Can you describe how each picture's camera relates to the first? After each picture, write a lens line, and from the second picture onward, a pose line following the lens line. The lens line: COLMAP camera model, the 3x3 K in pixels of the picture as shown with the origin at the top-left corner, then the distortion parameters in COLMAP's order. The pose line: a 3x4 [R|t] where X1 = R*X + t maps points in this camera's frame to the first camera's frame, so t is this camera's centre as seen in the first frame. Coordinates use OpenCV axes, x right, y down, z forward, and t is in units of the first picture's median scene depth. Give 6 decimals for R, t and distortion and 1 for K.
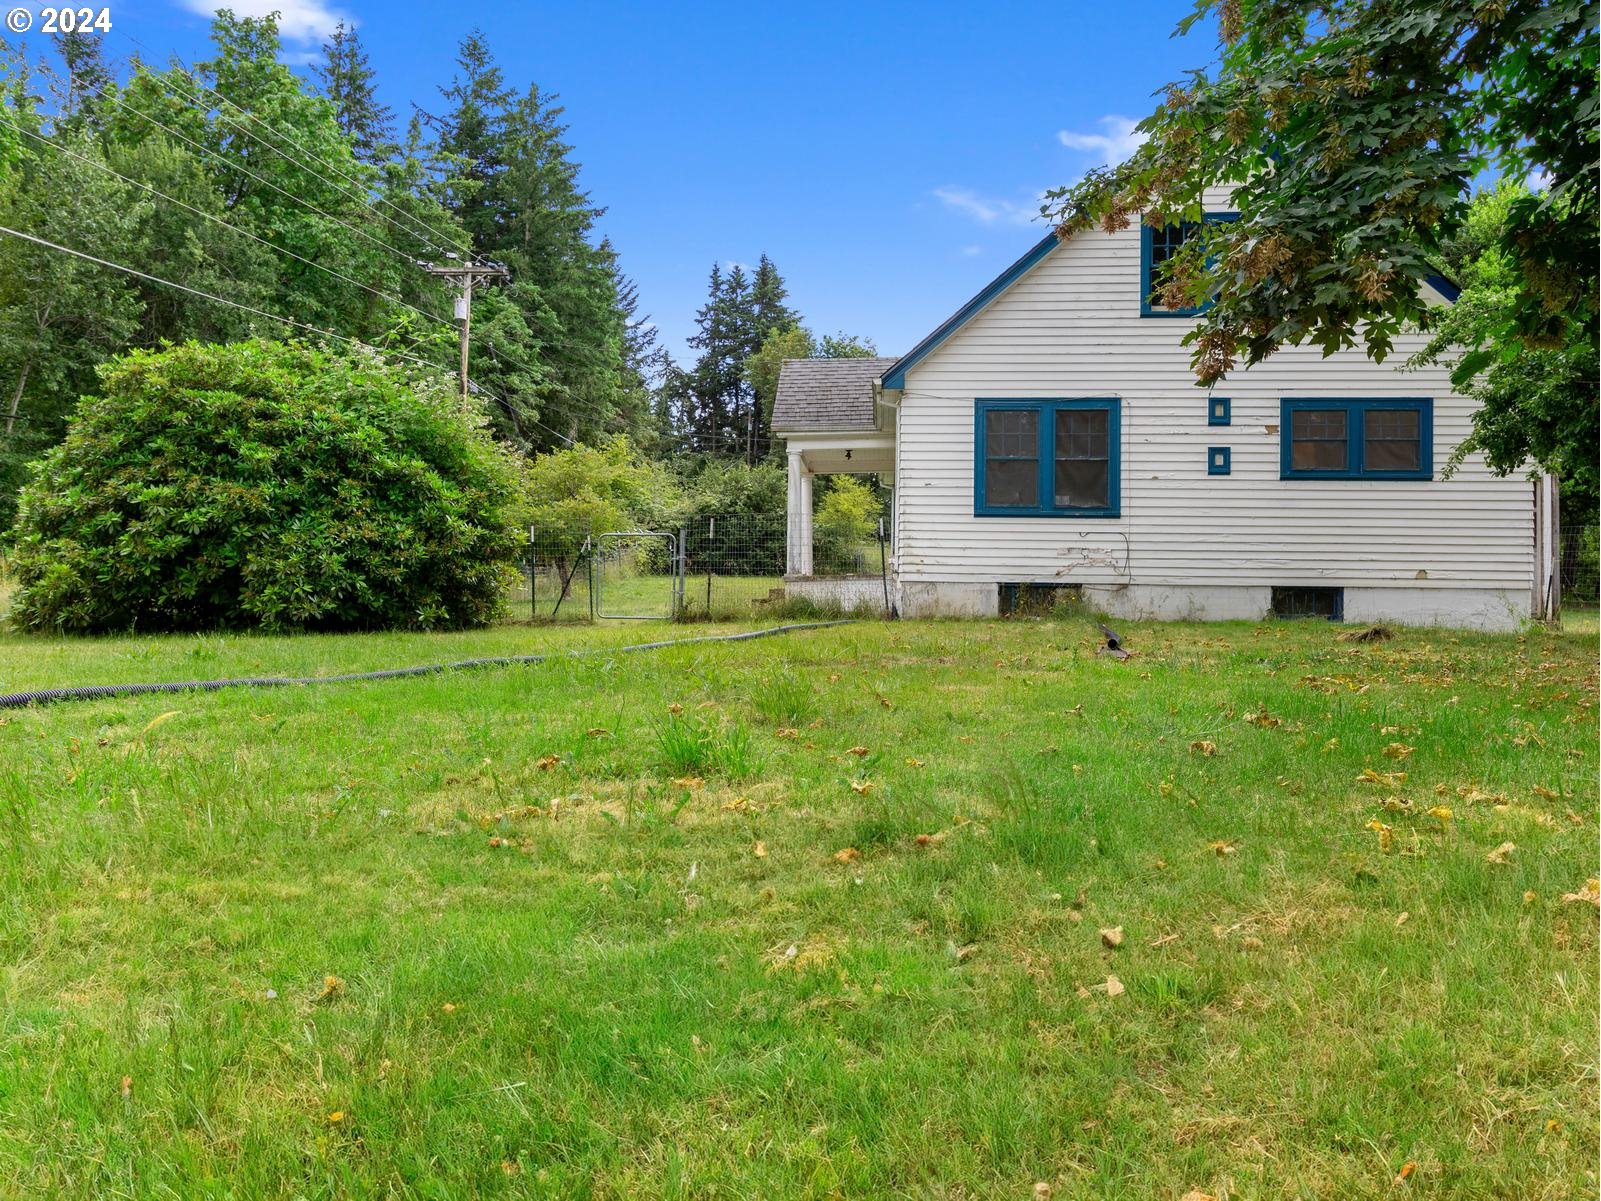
lens RADIAL K [[1076.0, 0, 807.7], [0, 1076.0, 593.5], [0, 0, 1]] dist [-0.002817, -0.001203]
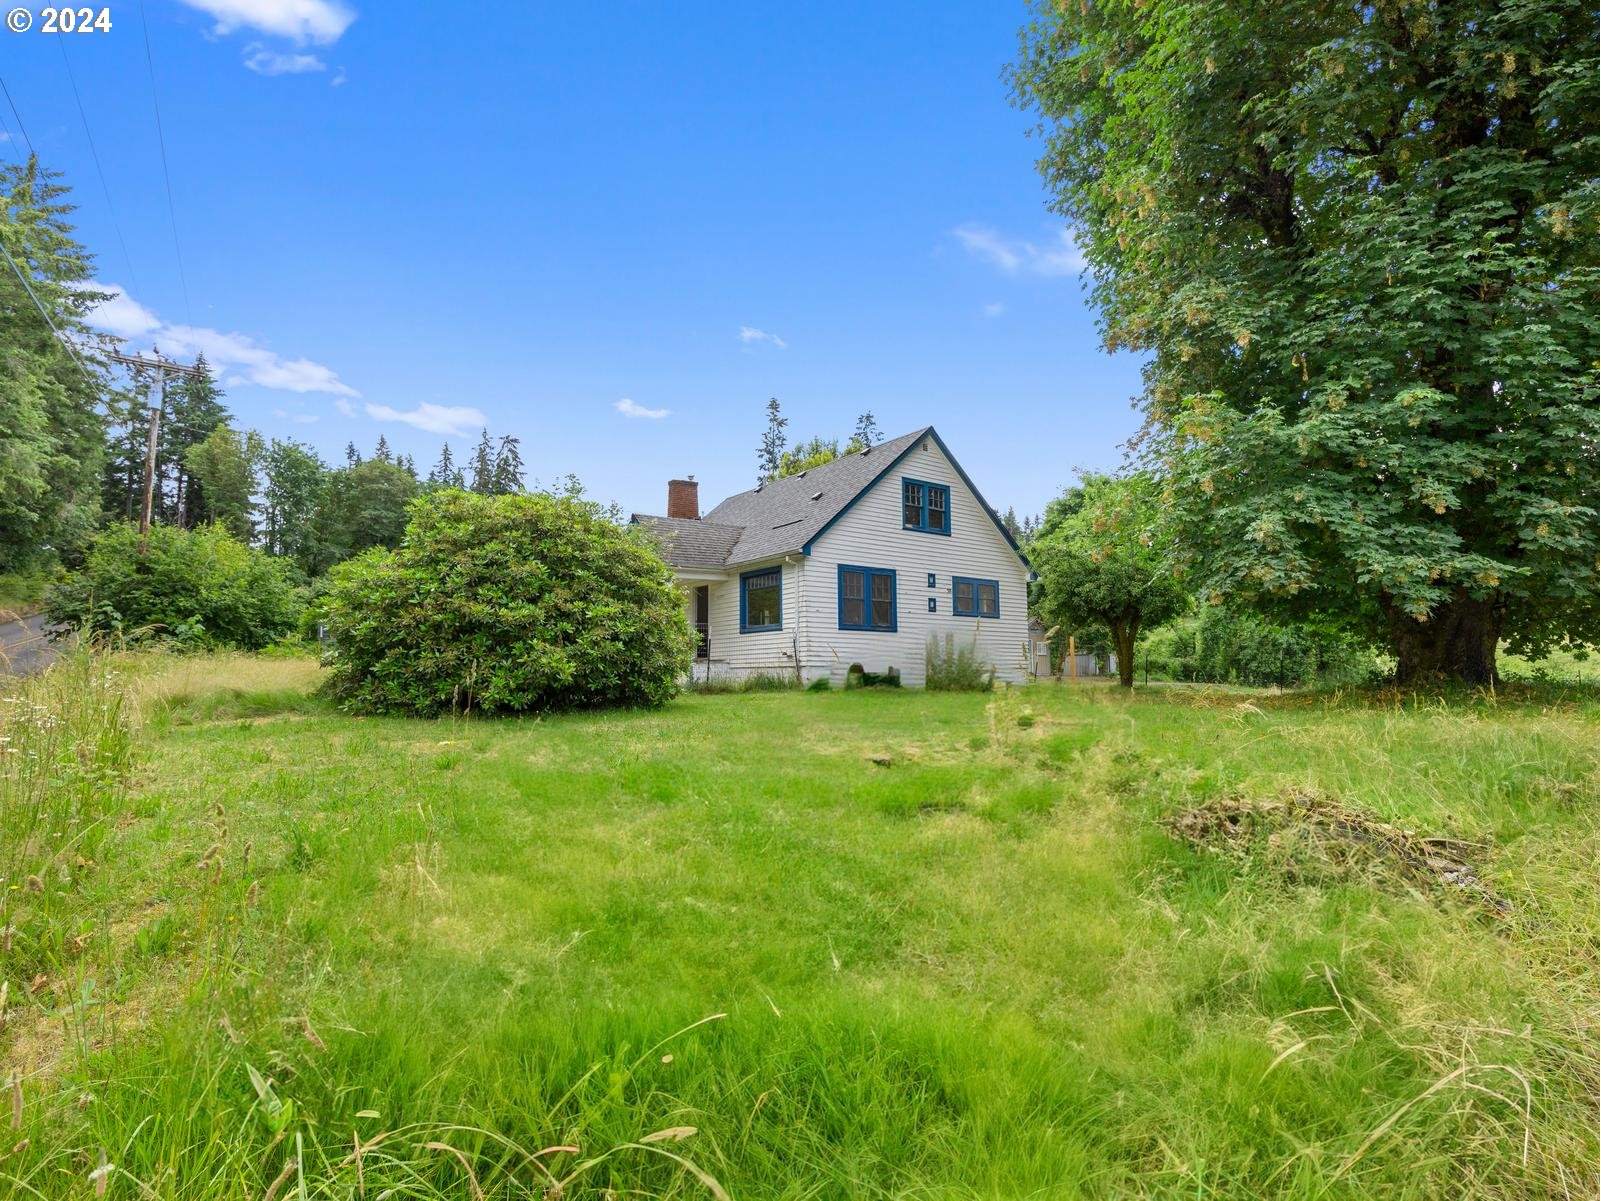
lens RADIAL K [[816.4, 0, 799.1], [0, 816.4, 589.7], [0, 0, 1]] dist [-0.008475, -0.000633]
pose [[0.748452, 0.054615, 0.660937, -0.802075], [0.005277, 0.996081, -0.088285, -0.018512], [-0.663168, 0.069565, 0.745231, 0.030706]]
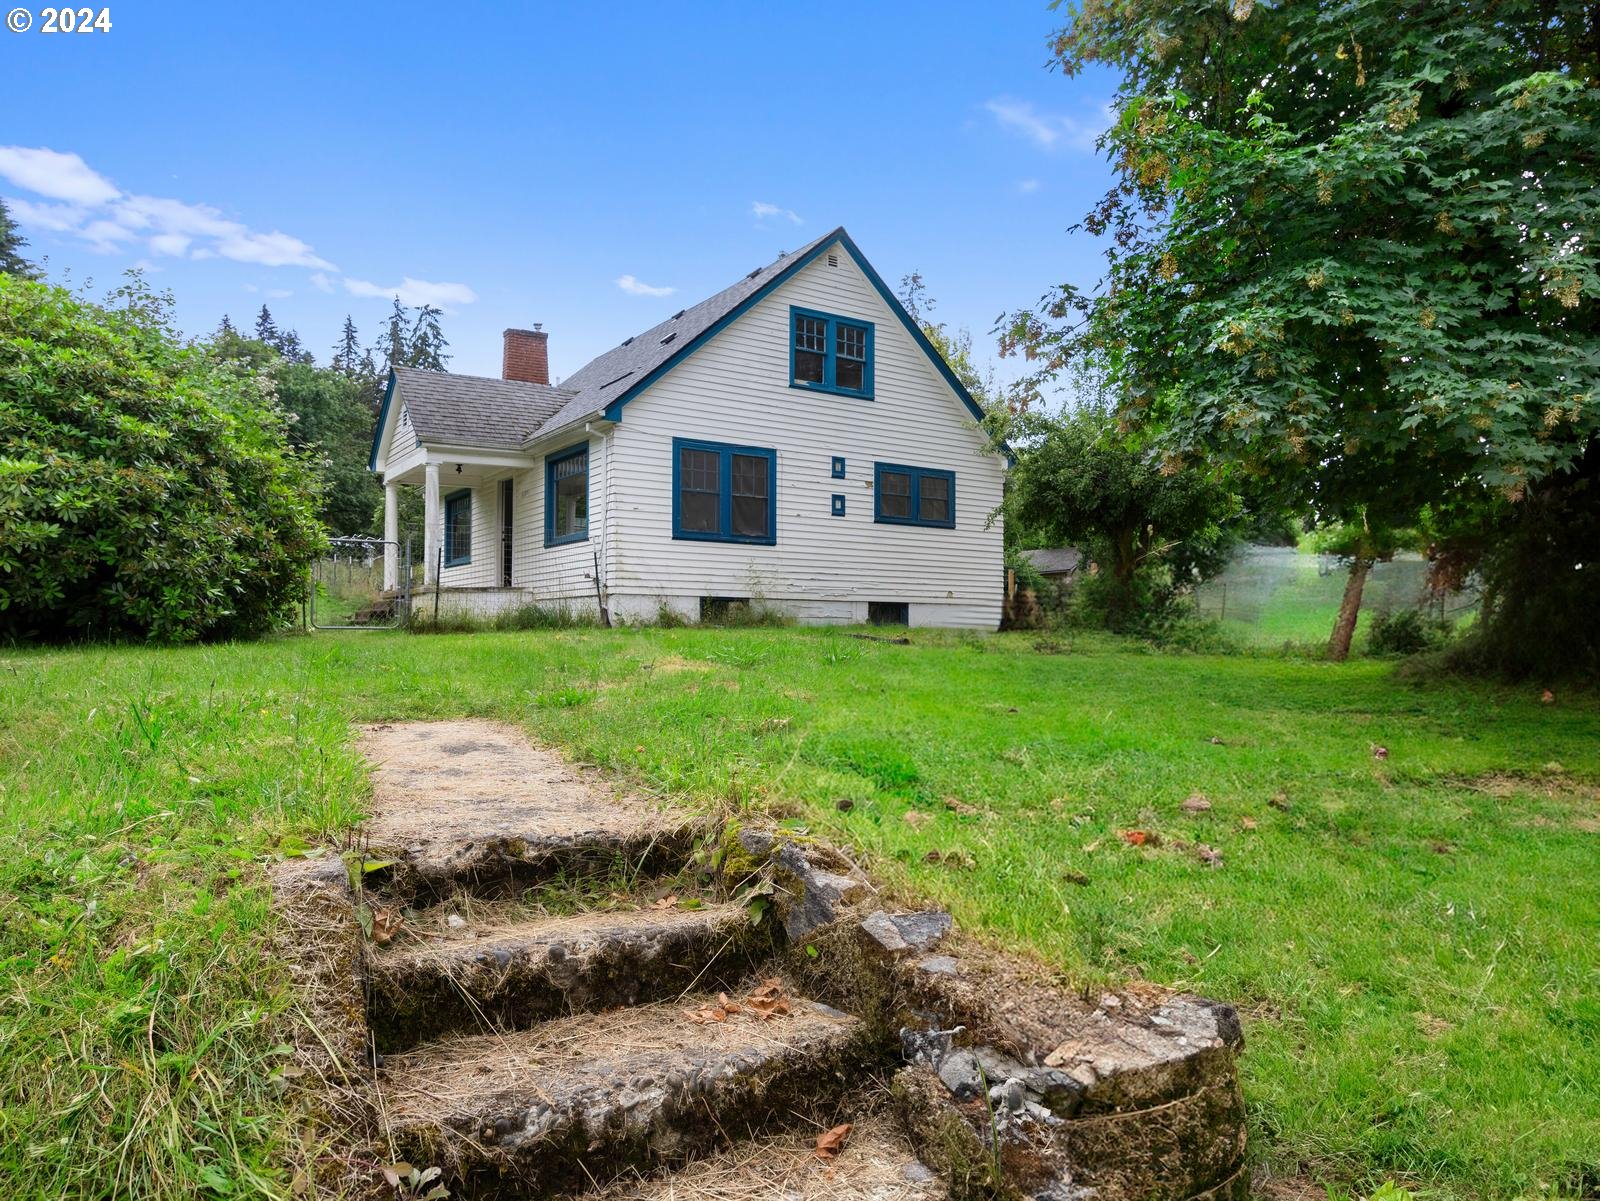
lens RADIAL K [[1076.0, 0, 807.7], [0, 1076.0, 593.5], [0, 0, 1]] dist [-0.002817, -0.001203]
pose [[0.769703, 0.013613, 0.638257, -0.475704], [-0.001673, 0.999812, -0.019307, 0.009188], [-0.638400, 0.013793, 0.769582, 0.019026]]
